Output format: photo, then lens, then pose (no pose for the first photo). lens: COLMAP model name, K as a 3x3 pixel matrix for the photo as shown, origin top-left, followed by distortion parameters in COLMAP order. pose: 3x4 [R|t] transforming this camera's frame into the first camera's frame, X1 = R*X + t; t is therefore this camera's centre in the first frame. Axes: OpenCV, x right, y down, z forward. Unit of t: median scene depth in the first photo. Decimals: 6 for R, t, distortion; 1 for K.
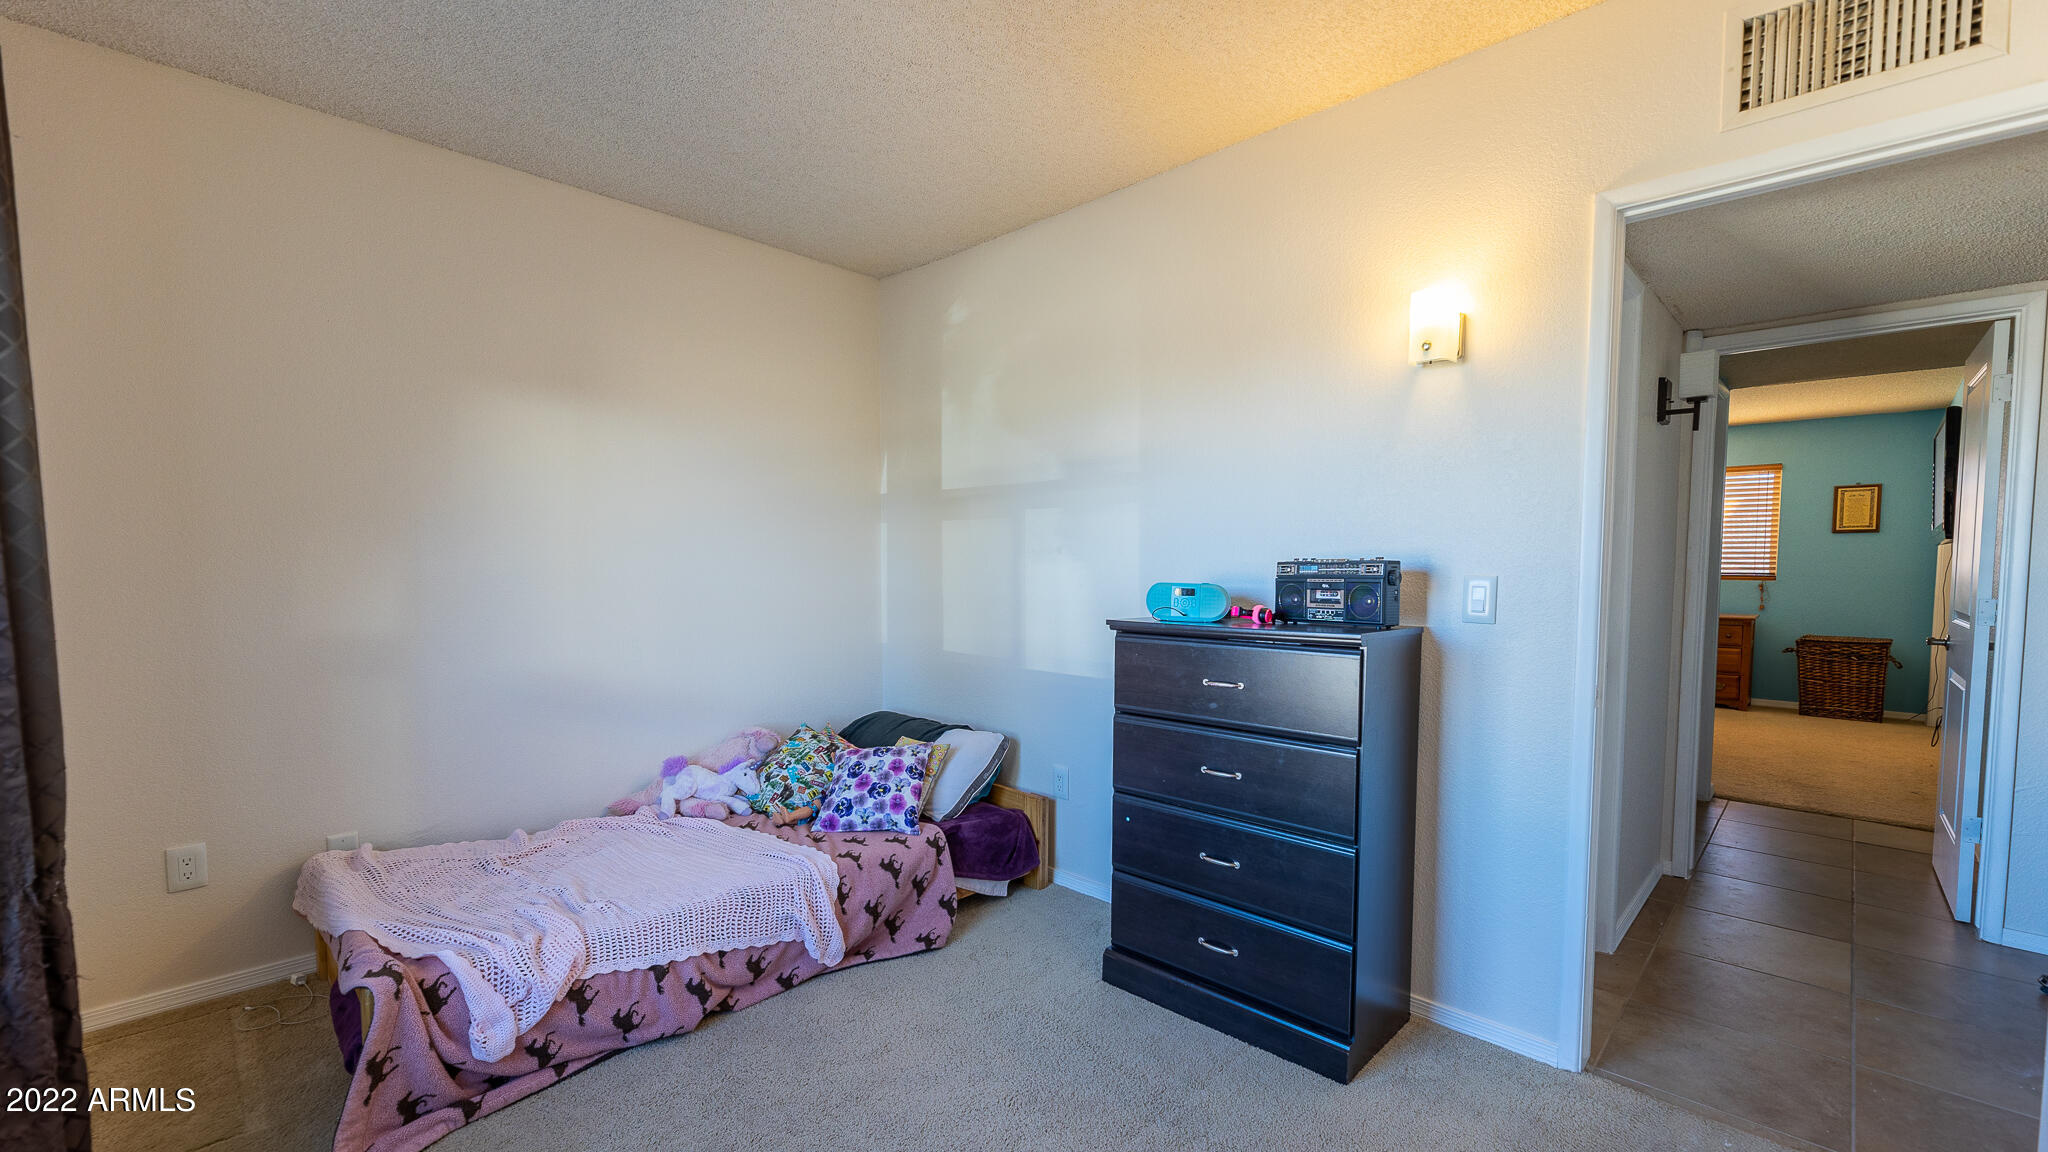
lens RADIAL K [[860.4, 0, 1018.6], [0, 860.4, 590.5], [0, 0, 1]] dist [-0.001716, -0.000154]
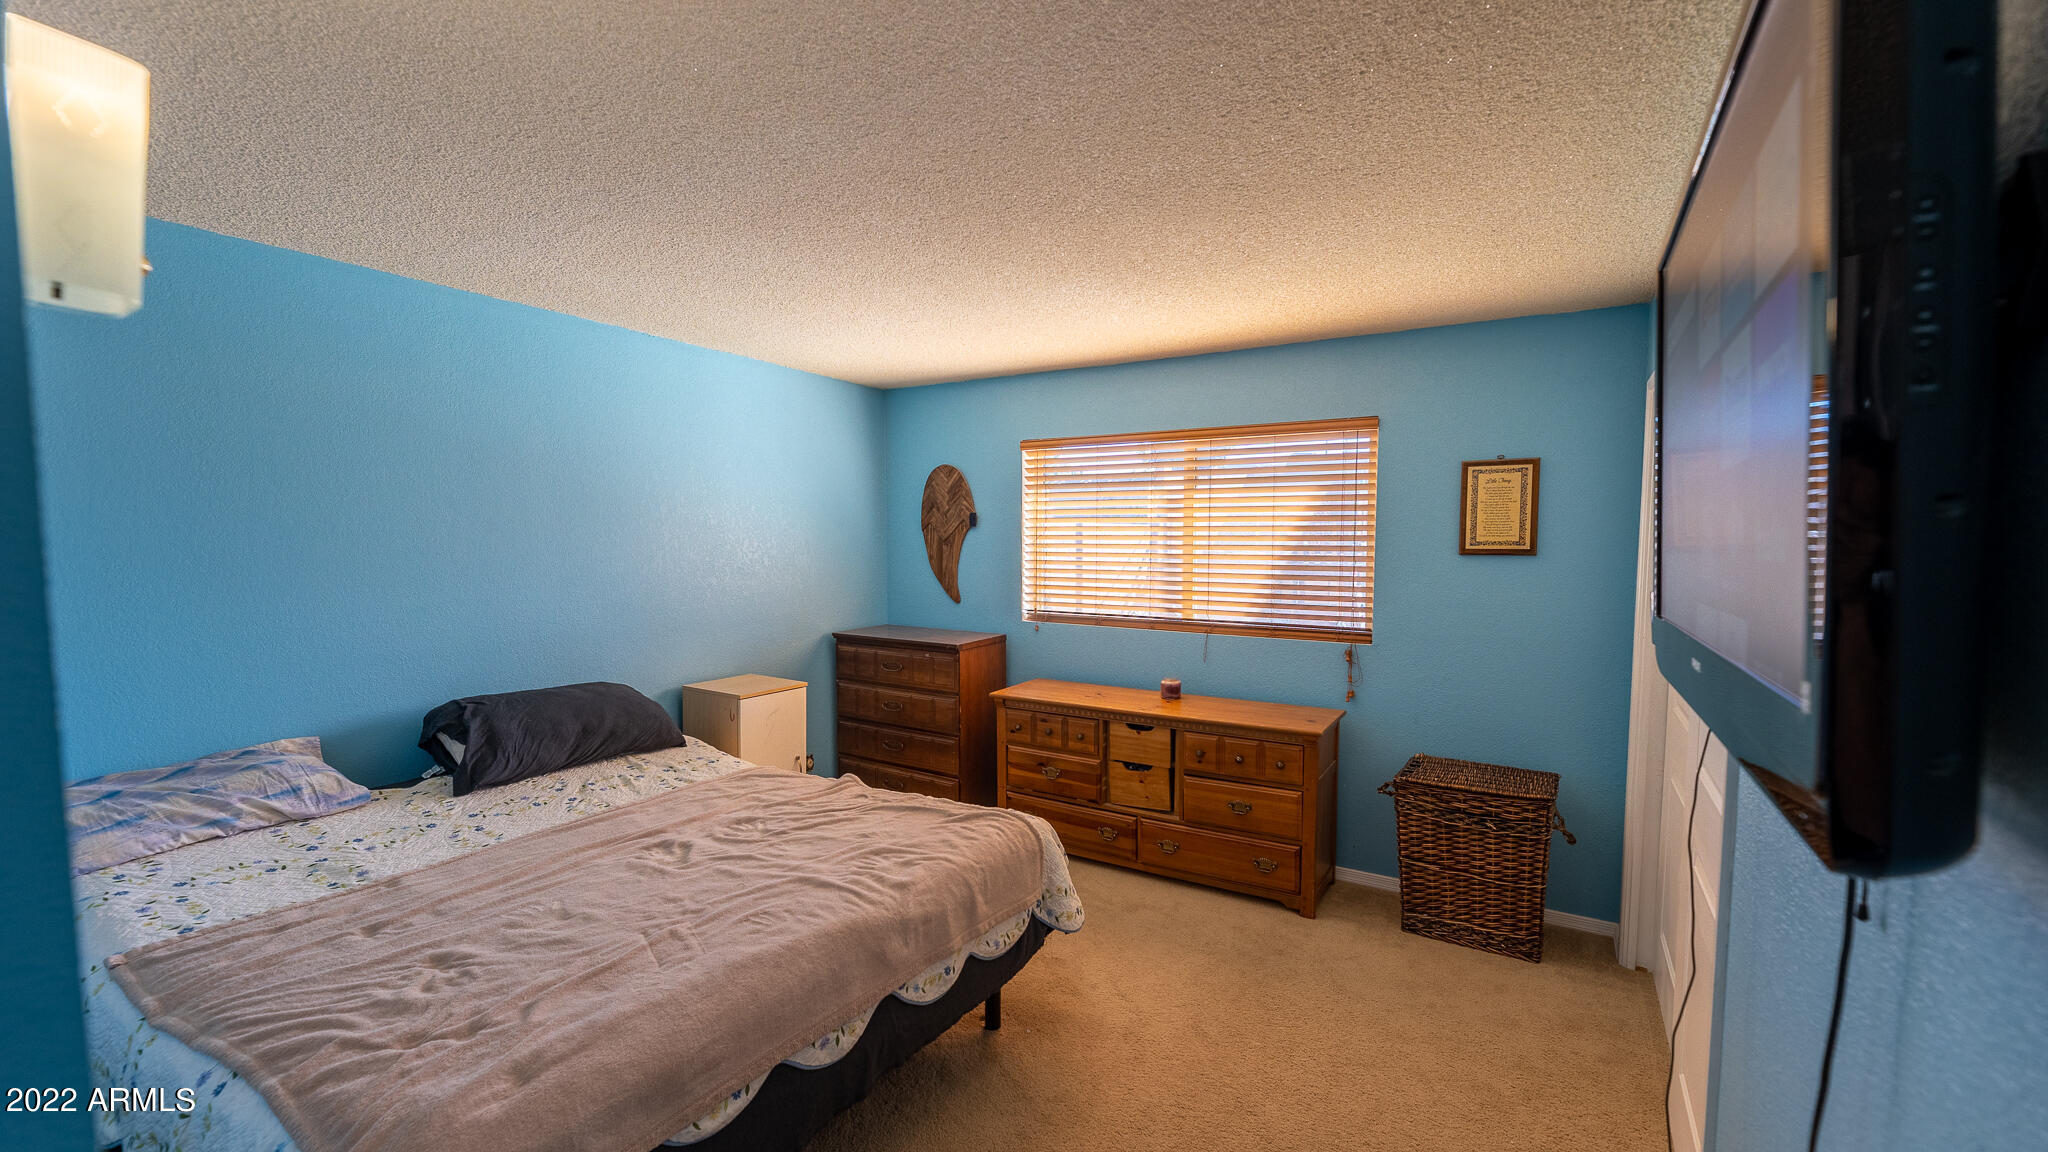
lens RADIAL K [[860.4, 0, 1025.0], [0, 860.4, 565.9], [0, 0, 1]] dist [-0.001716, -0.000154]
pose [[0.976343, -0.012152, 0.215887, 0.562105], [0.011337, 0.999923, 0.005011, -0.062711], [-0.215931, -0.002445, 0.976406, 0.536210]]
